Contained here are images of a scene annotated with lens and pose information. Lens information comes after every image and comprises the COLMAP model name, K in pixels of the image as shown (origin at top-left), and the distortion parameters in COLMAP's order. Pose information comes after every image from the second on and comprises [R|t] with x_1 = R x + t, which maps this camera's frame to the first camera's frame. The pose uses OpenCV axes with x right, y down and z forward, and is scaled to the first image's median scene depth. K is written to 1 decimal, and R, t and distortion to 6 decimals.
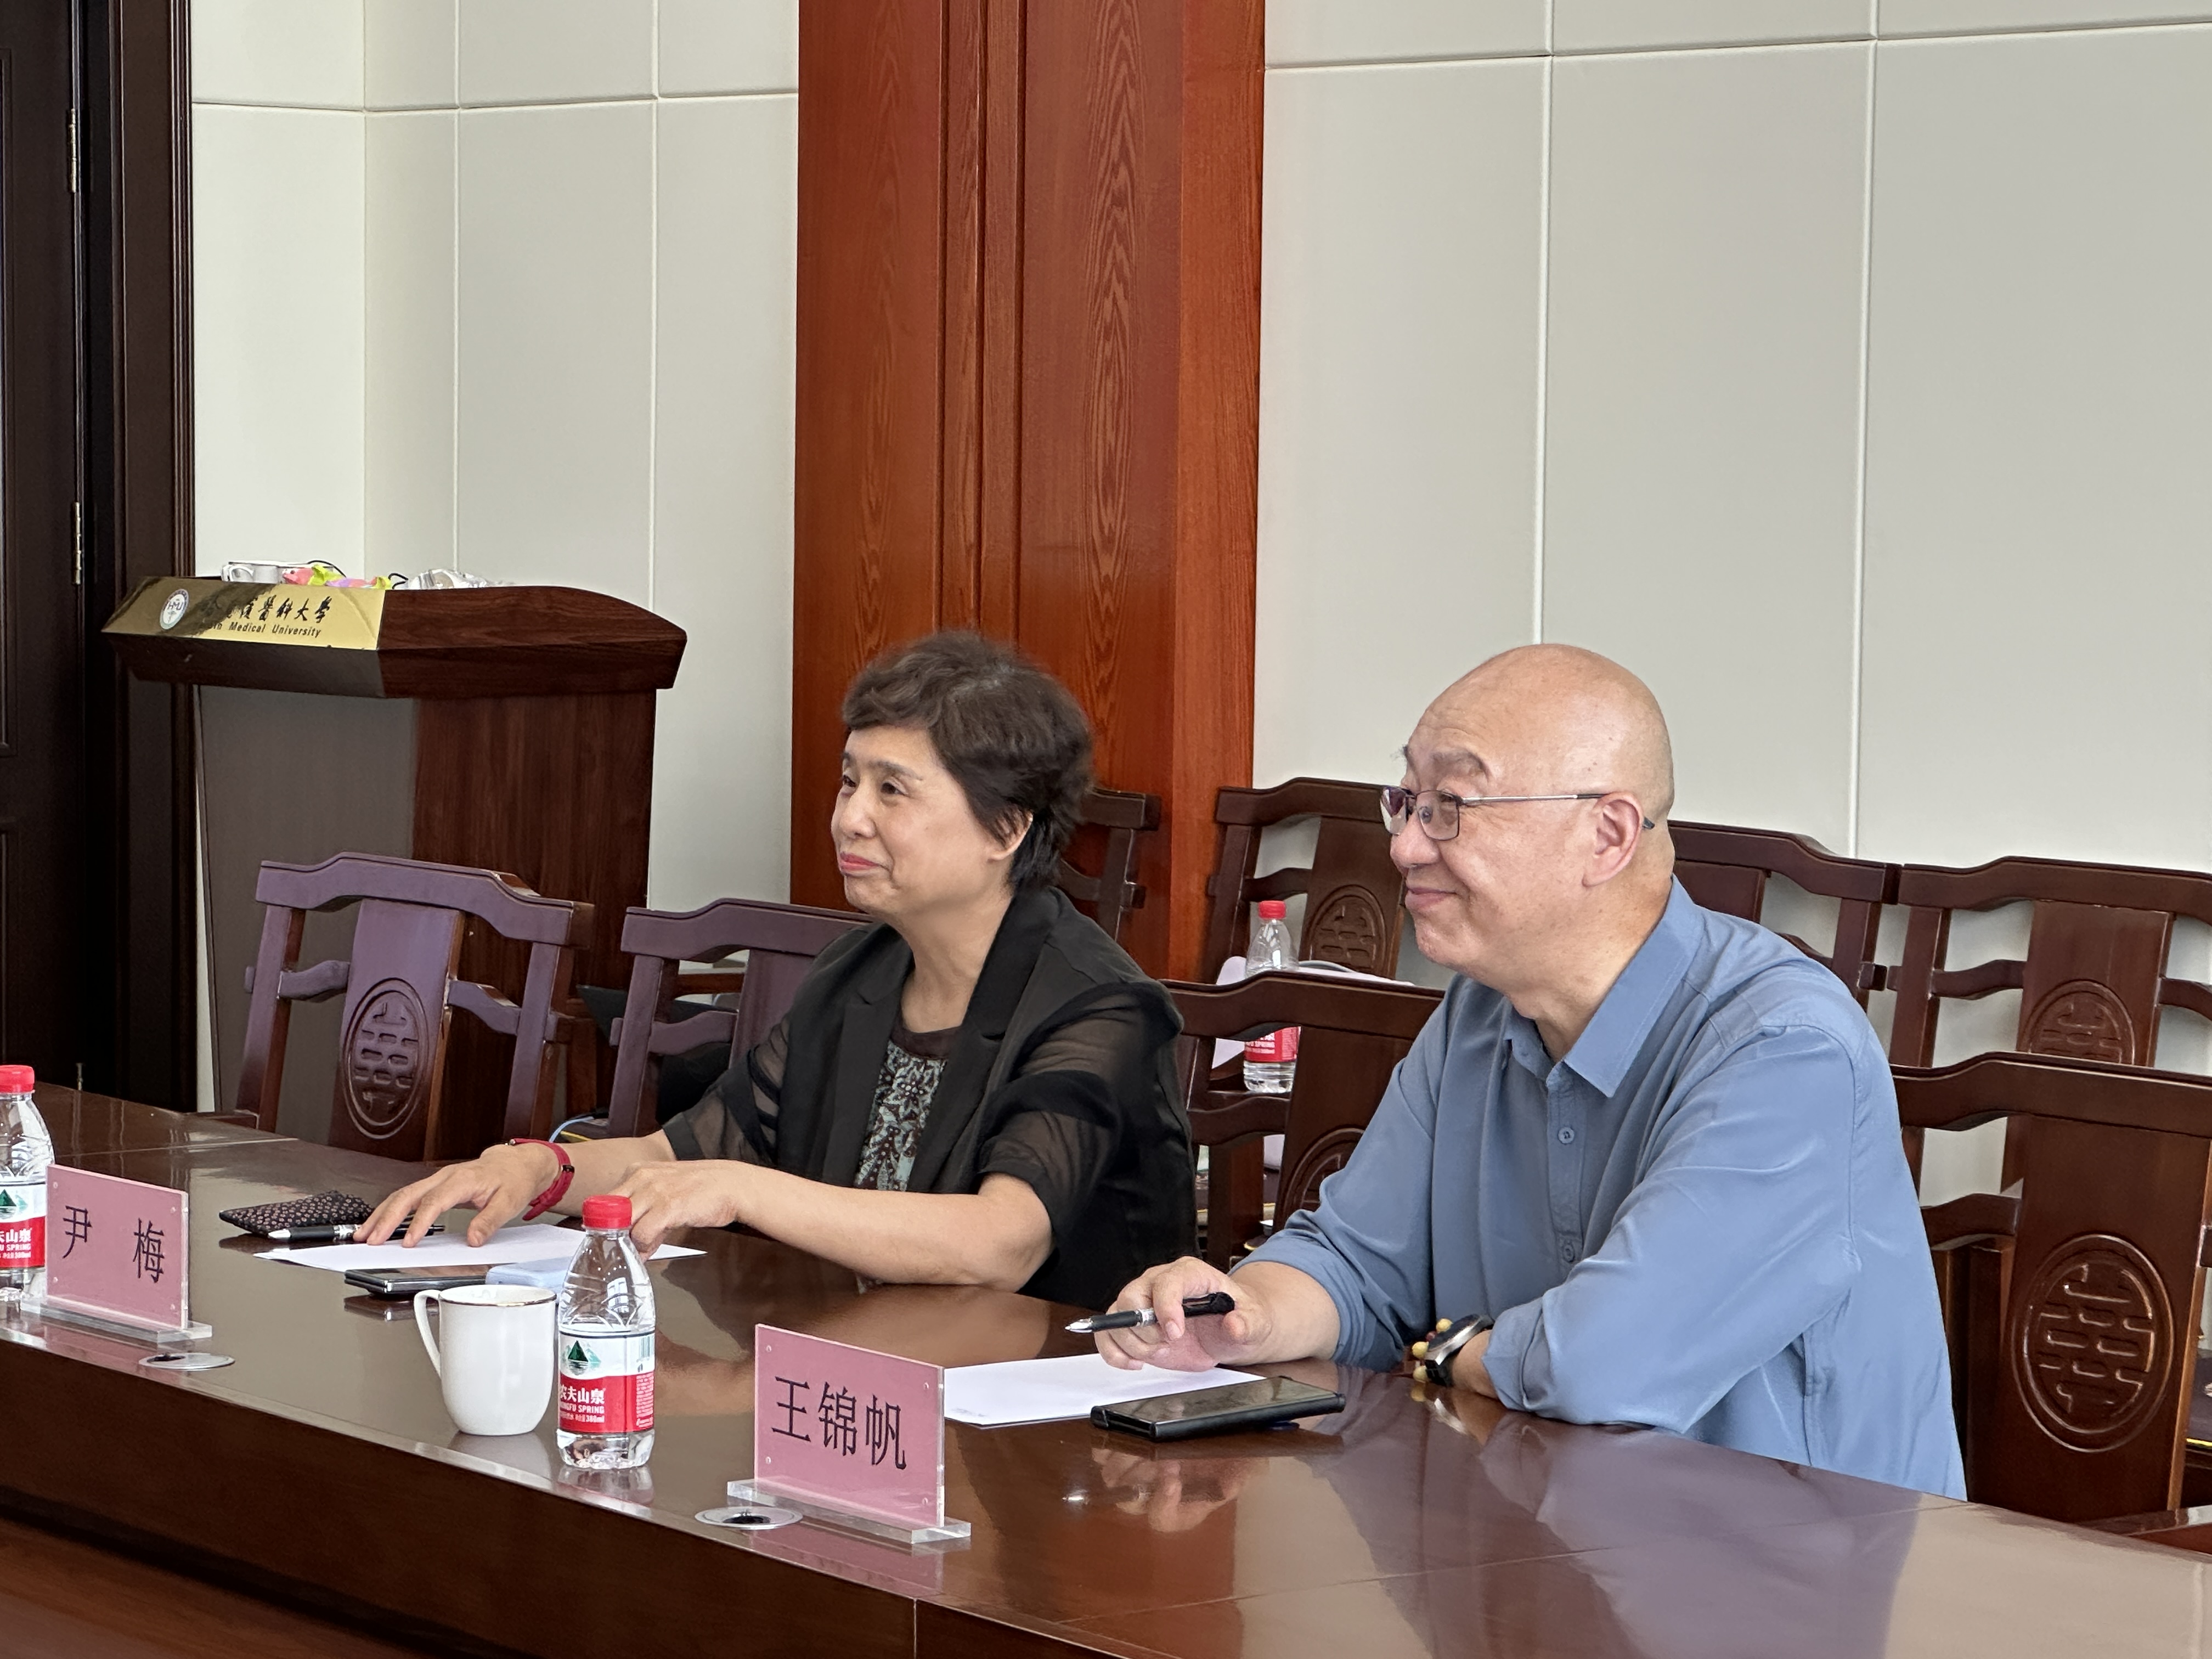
lens RADIAL K [[6346.8, 0, 1104.8], [0, 6346.8, 825.9], [0, 0, 1]] dist [0.088570, 0.000000]
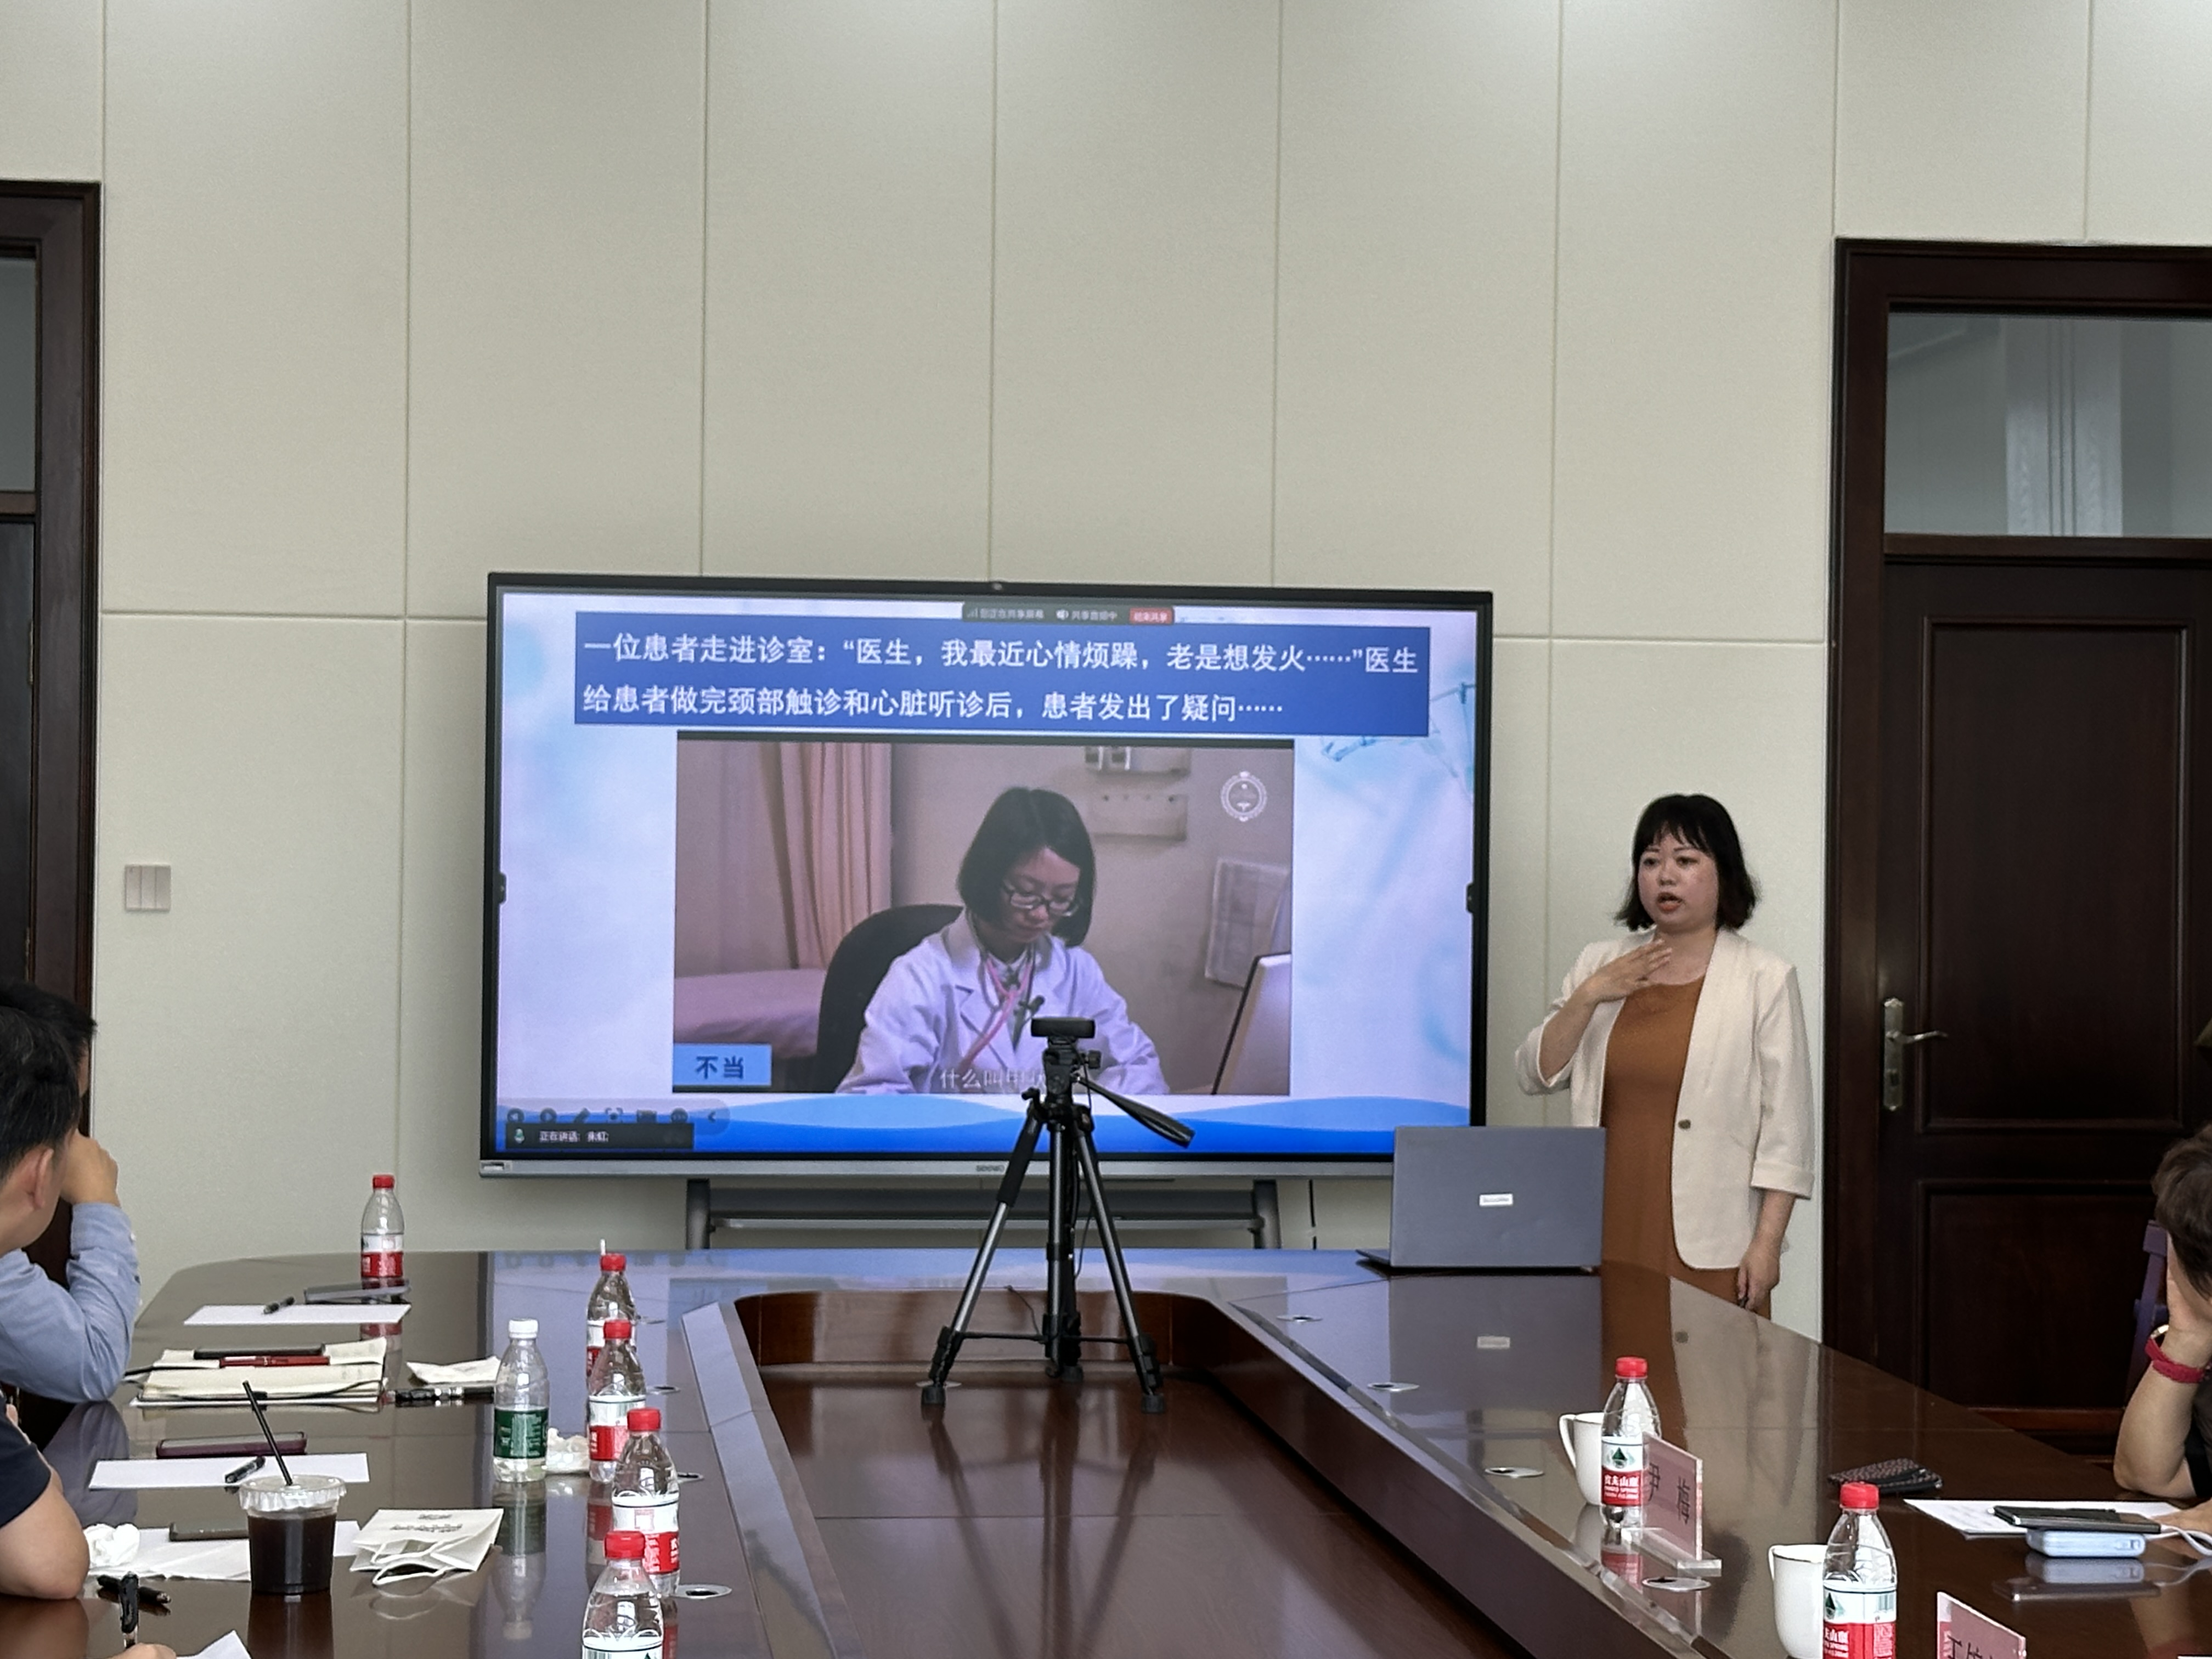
lens RADIAL K [[4566.4, 0, 1113.4], [0, 4566.4, 789.1], [0, 0, 1]] dist [0.224789, 0.000000]
pose [[0.874968, -0.000798, -0.484180, 0.128121], [-0.038901, 0.996650, -0.071942, -0.005678], [0.482615, 0.081782, 0.872006, 0.034933]]
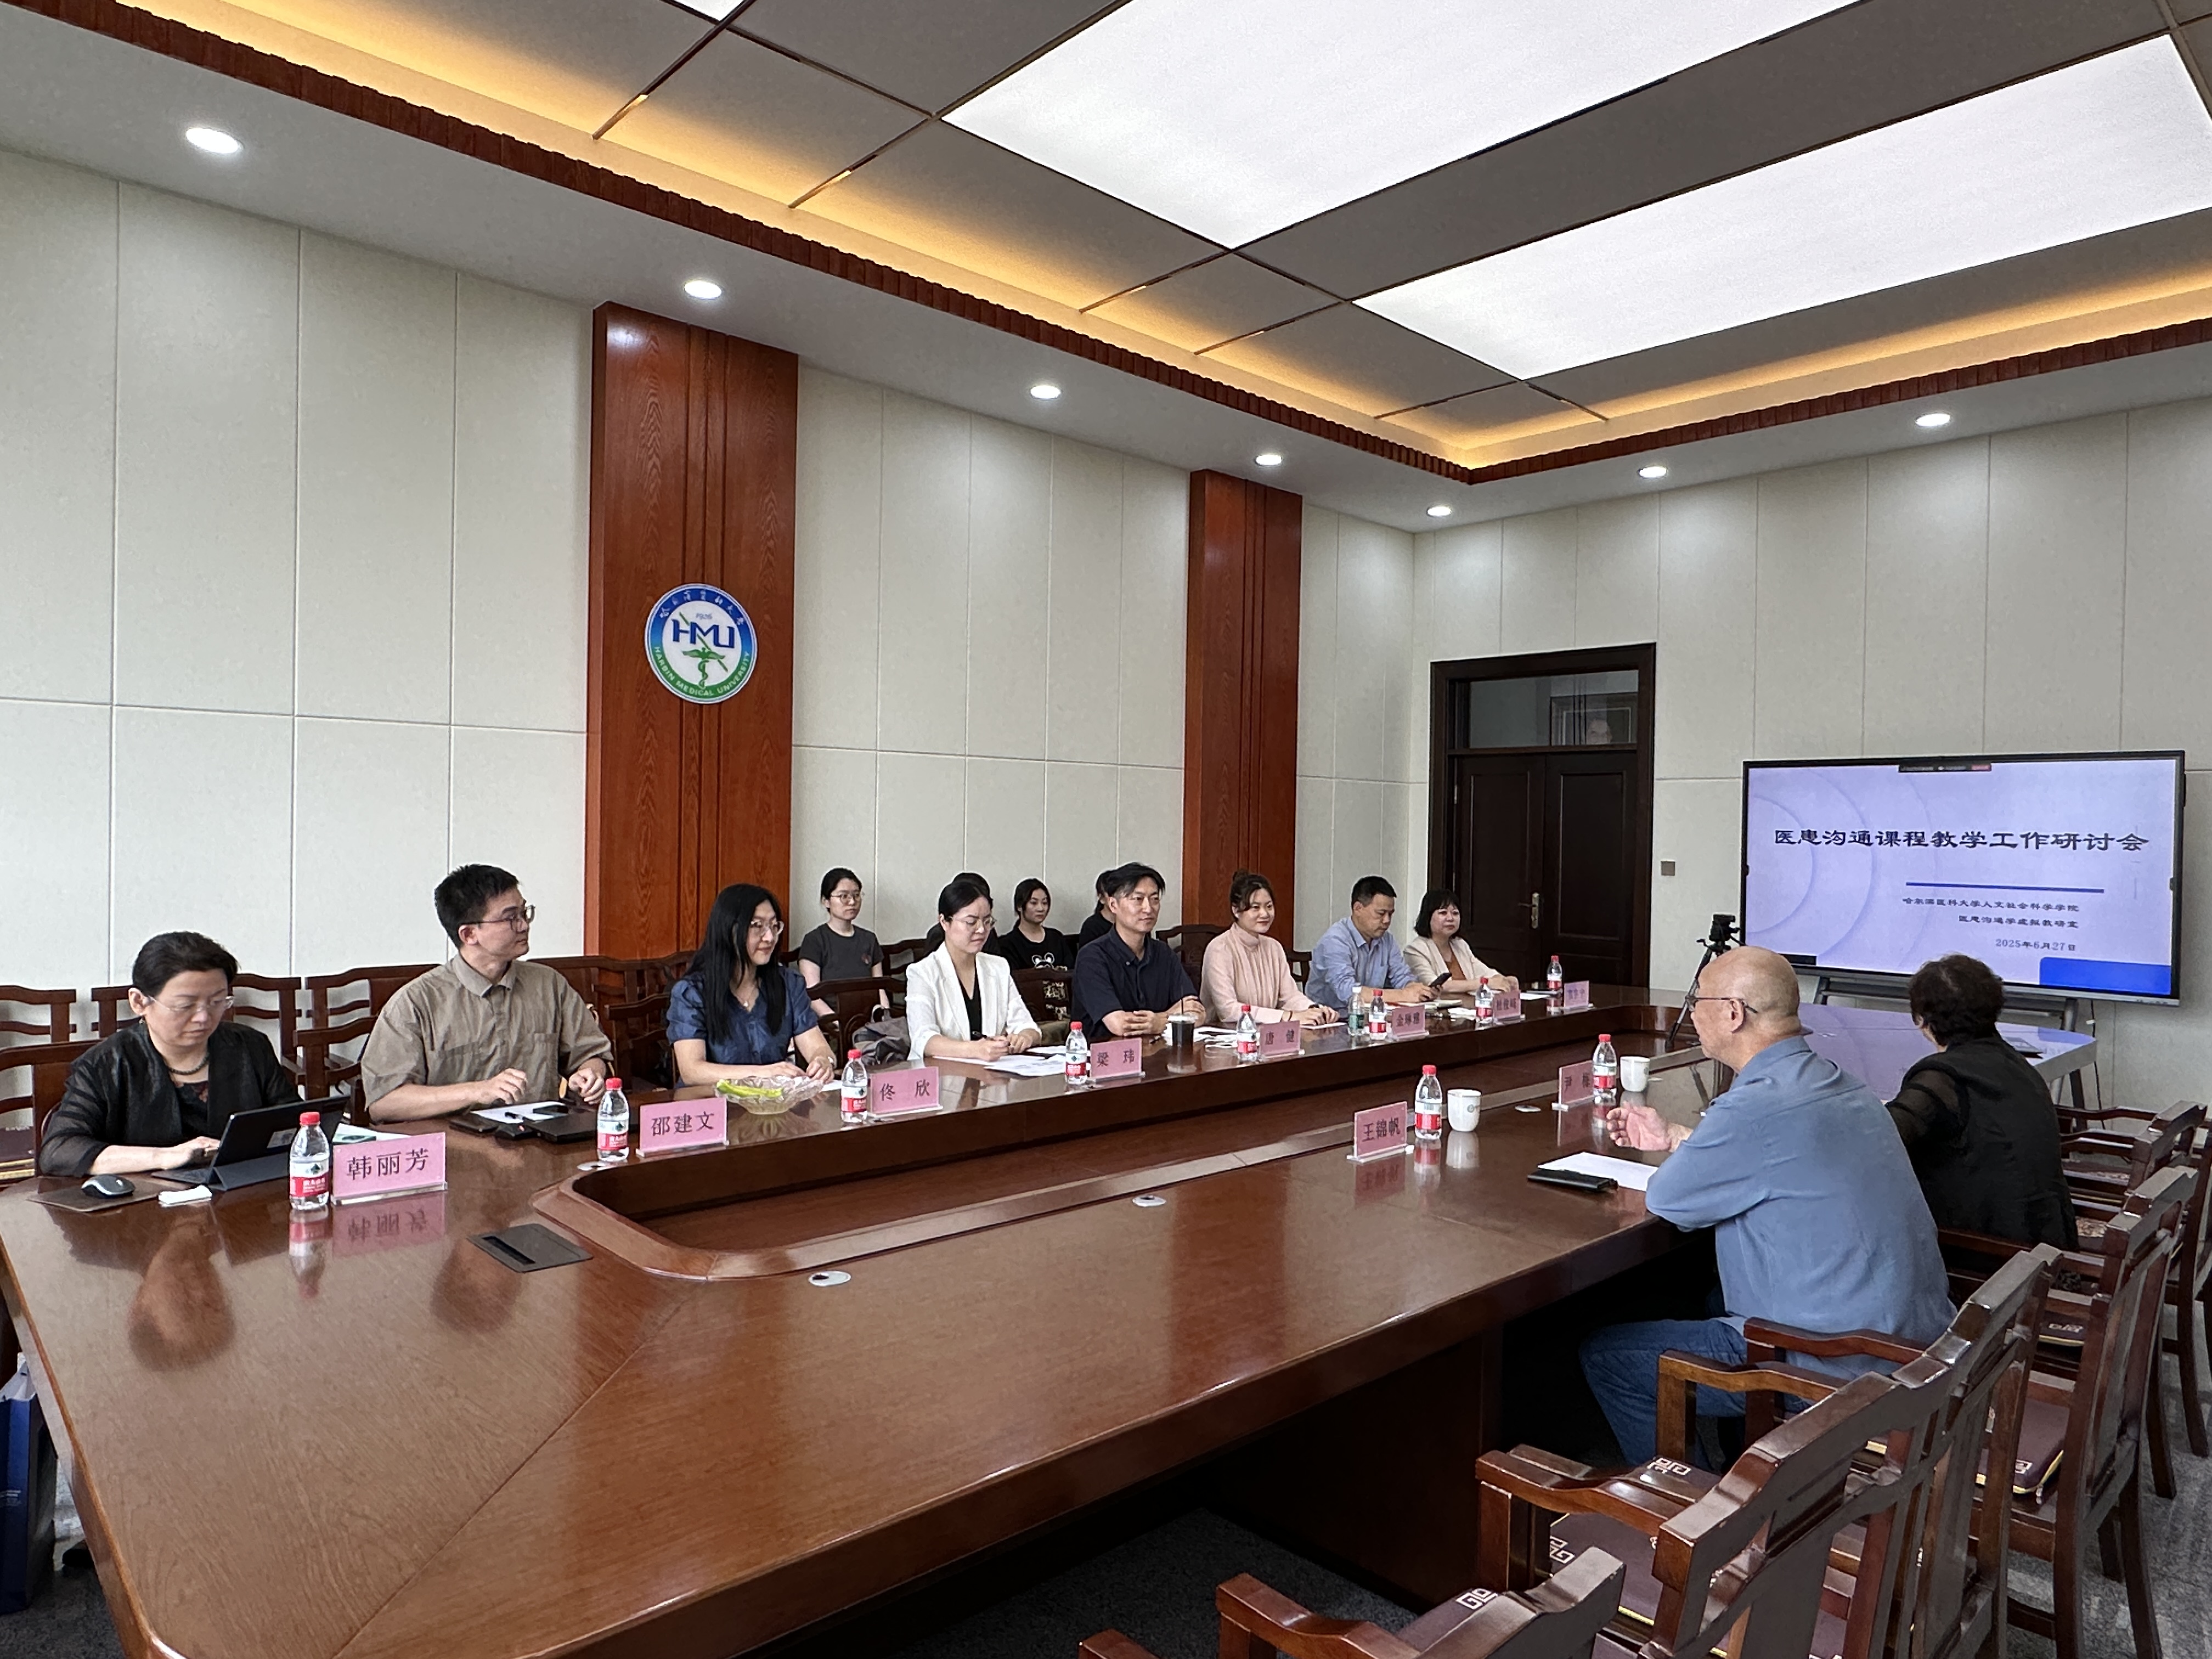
lens RADIAL K [[1370.2, 0, 1112.1], [0, 1370.2, 833.4], [0, 0, 1]] dist [-0.010903, -0.001297]
pose [[0.118541, -0.005774, -0.992932, 0.346712], [-0.091060, 0.995706, -0.016662, -0.024082], [0.988765, 0.092392, 0.117506, 0.361098]]
